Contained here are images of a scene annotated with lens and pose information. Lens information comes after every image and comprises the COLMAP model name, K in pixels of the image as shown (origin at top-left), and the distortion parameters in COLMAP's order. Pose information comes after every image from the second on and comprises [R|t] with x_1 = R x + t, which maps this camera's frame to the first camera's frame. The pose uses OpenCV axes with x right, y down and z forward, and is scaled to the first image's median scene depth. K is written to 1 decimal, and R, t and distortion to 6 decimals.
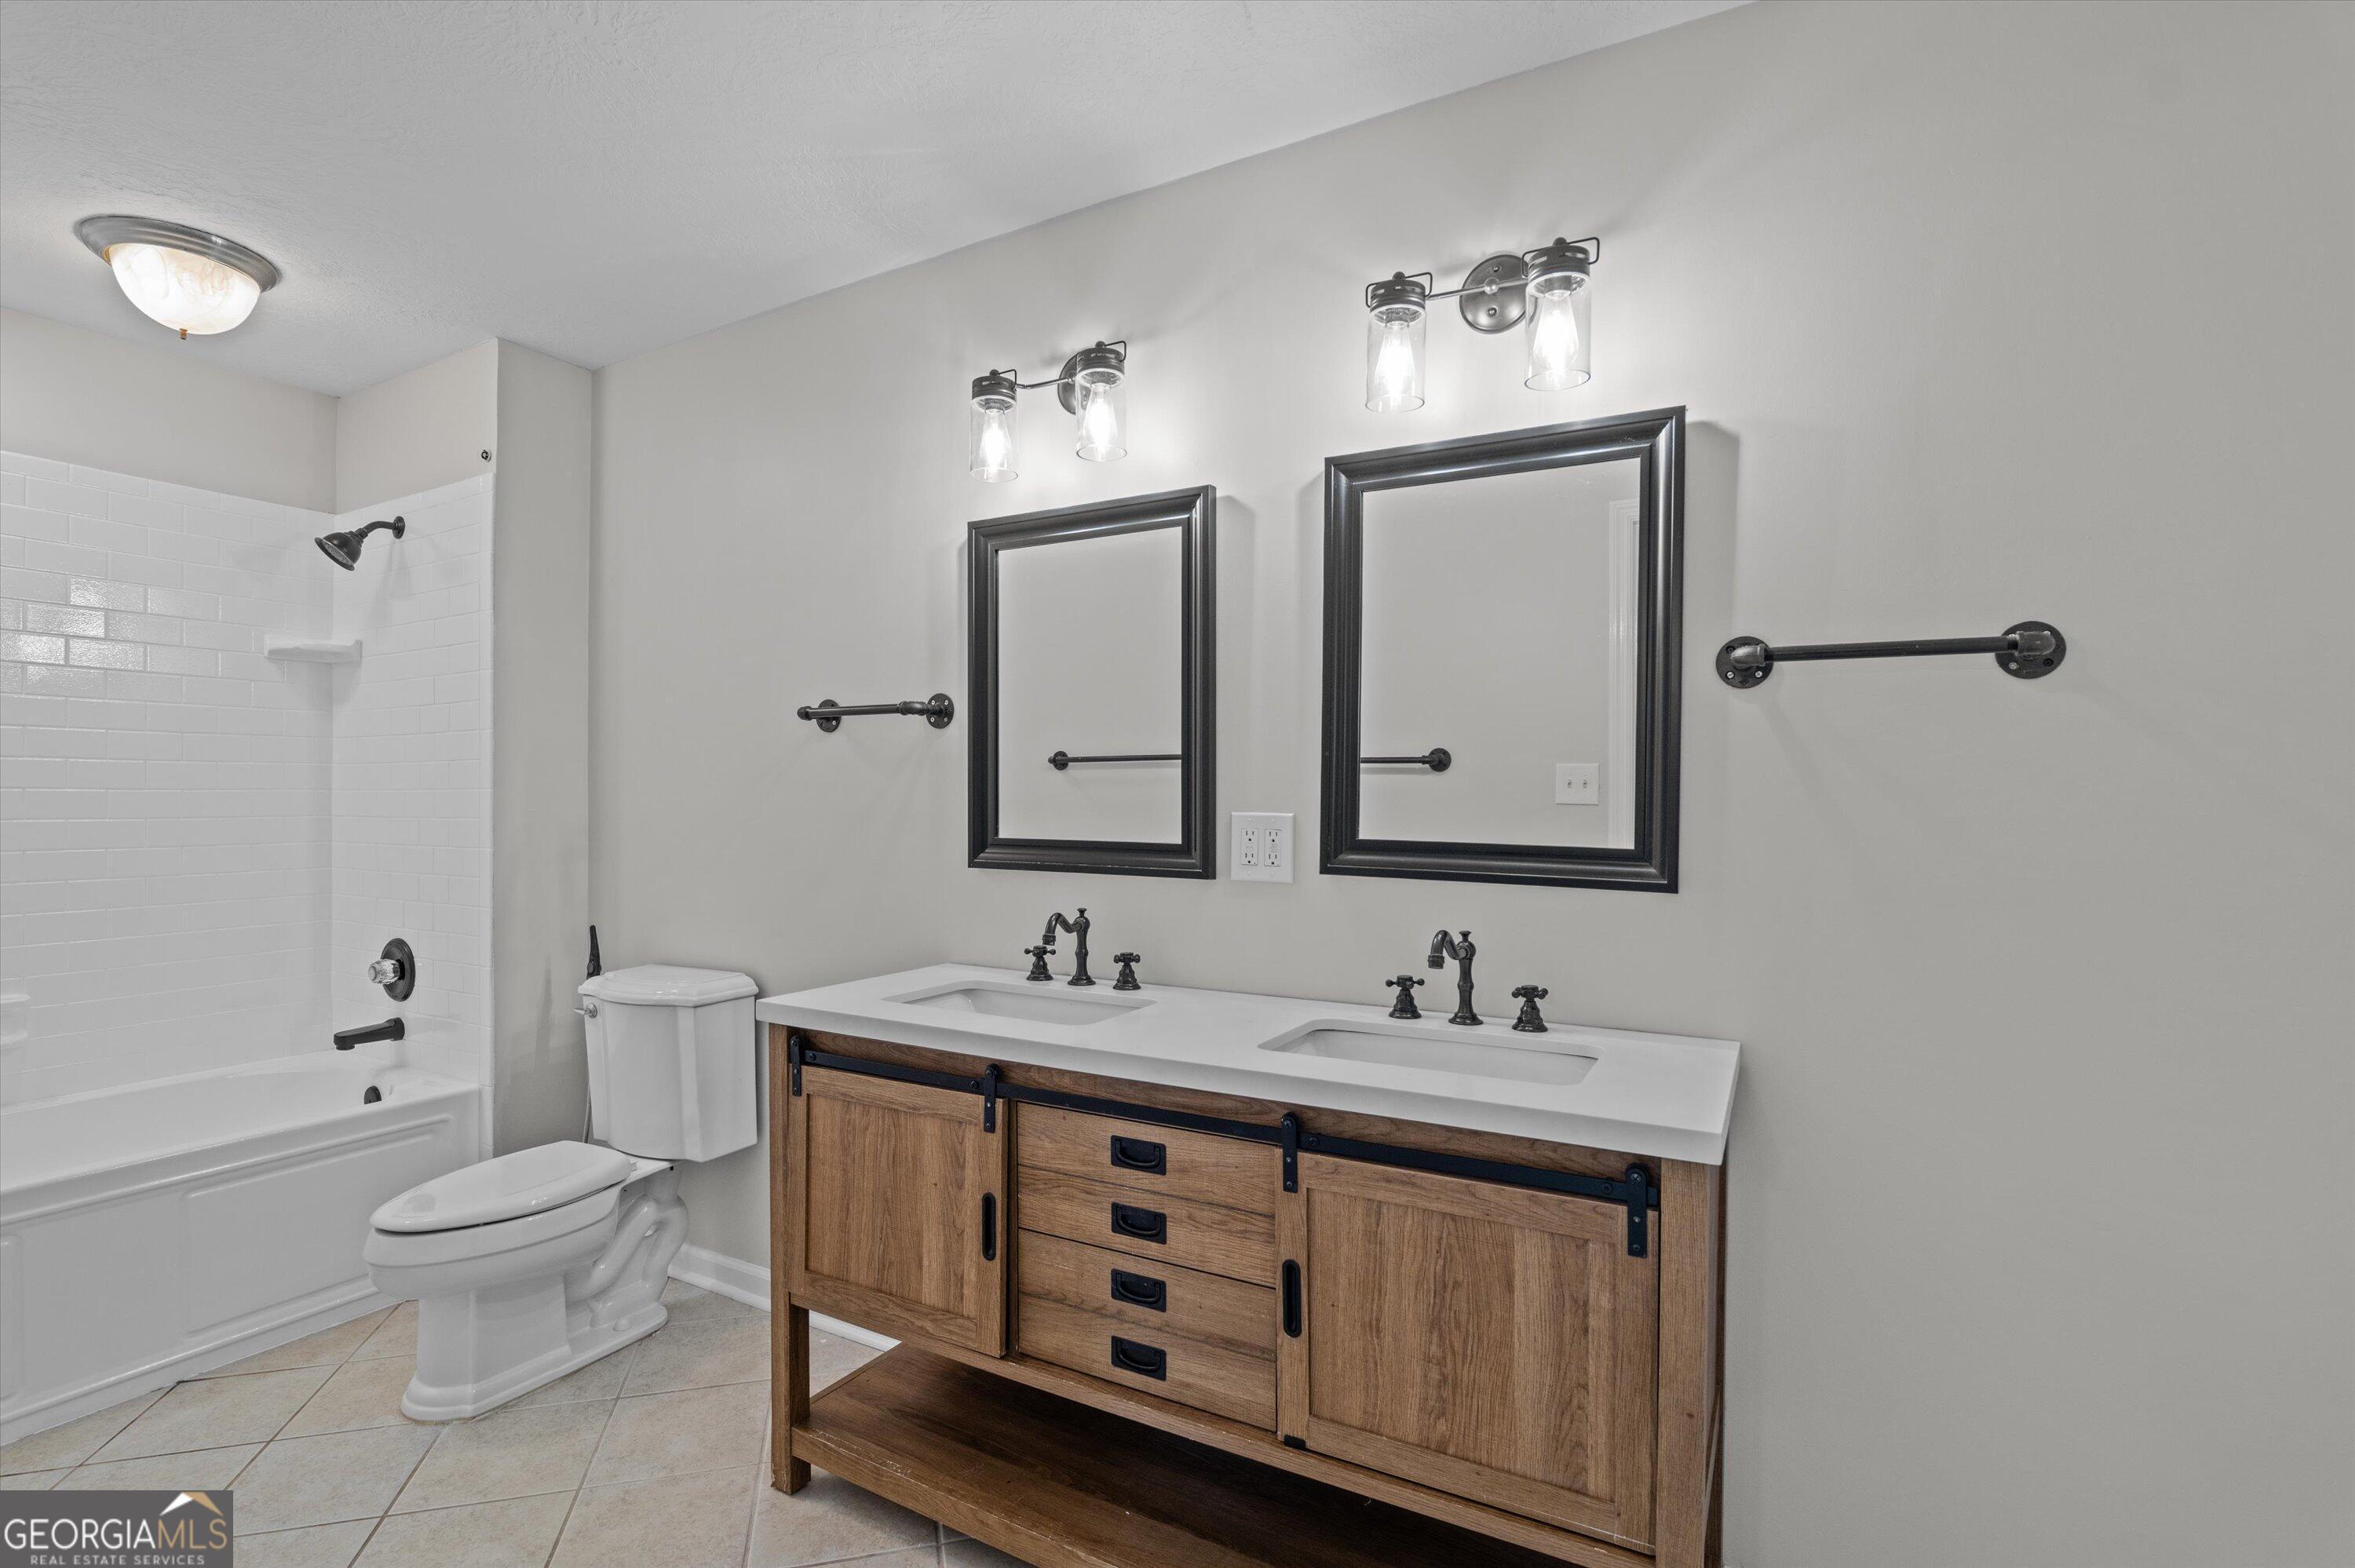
lens RADIAL K [[1097.0, 0, 1180.4], [0, 1097.0, 786.8], [0, 0, 1]] dist [-0.023043, 0.005076]
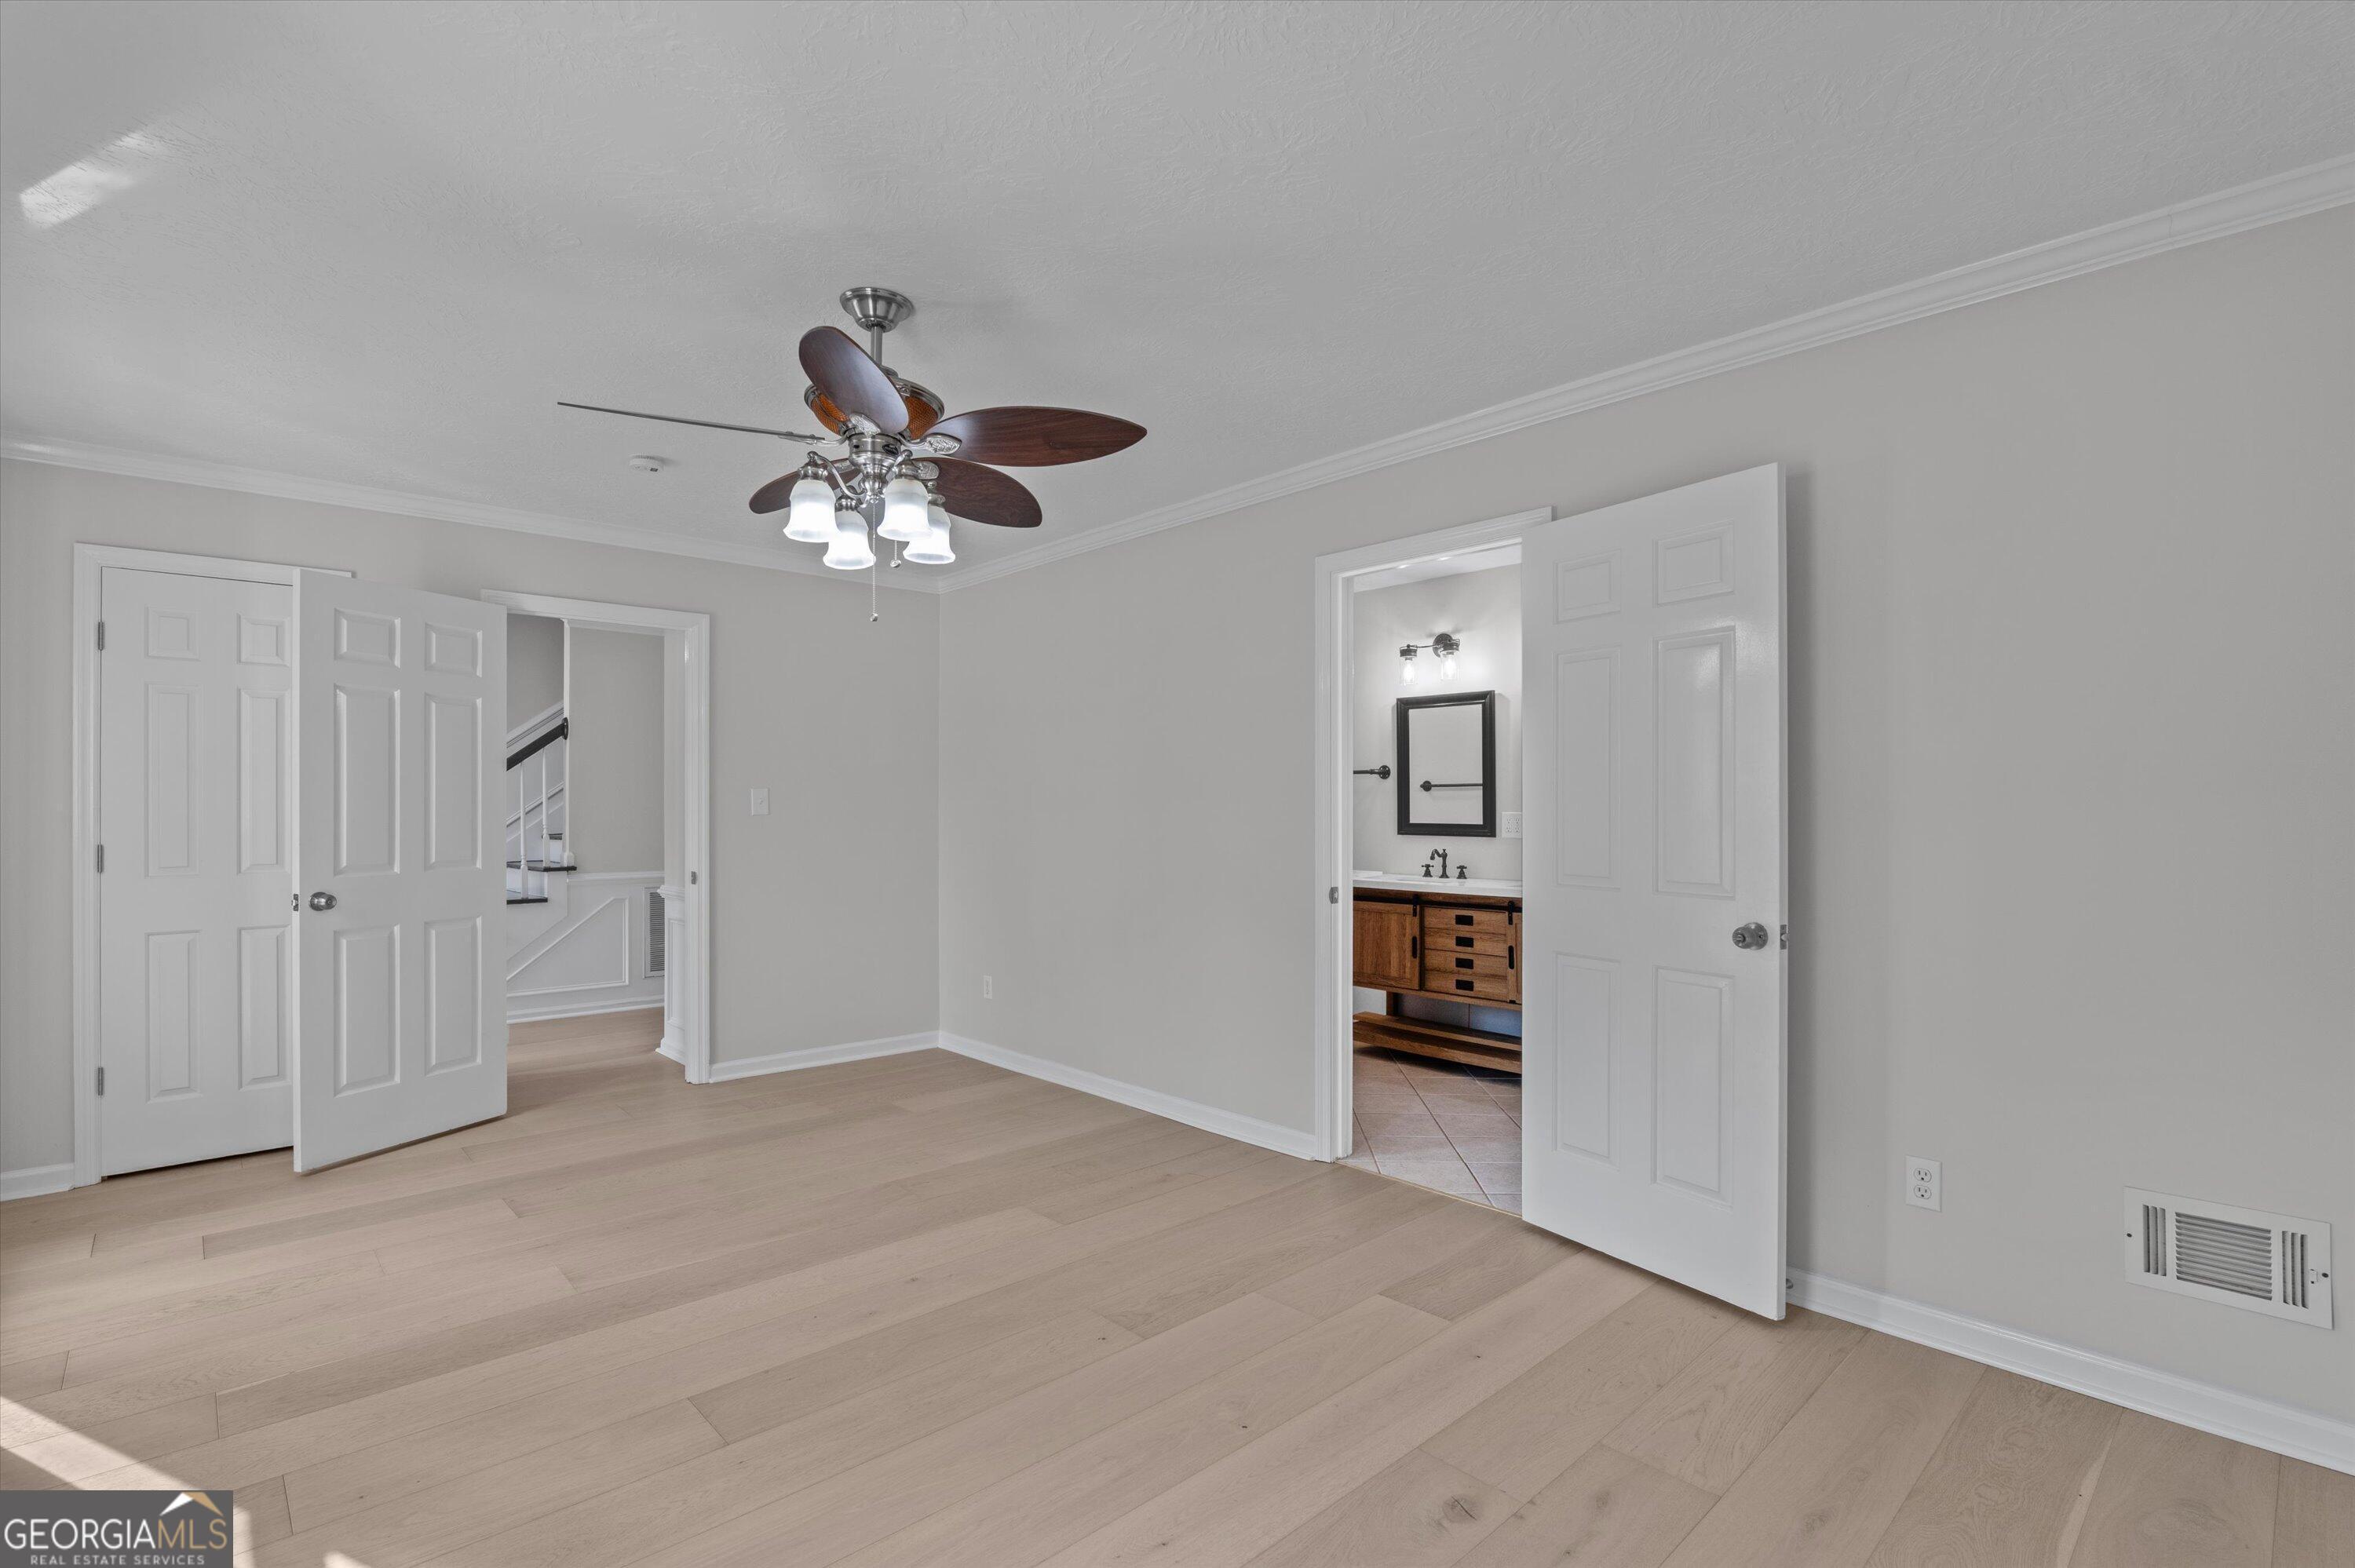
lens RADIAL K [[1097.0, 0, 1175.5], [0, 1097.0, 787.5], [0, 0, 1]] dist [-0.023043, 0.005076]
pose [[0.950196, -0.007440, -0.311564, 0.145244], [0.004805, 0.999946, -0.009224, -0.019437], [0.311615, 0.007268, 0.950181, -2.096062]]
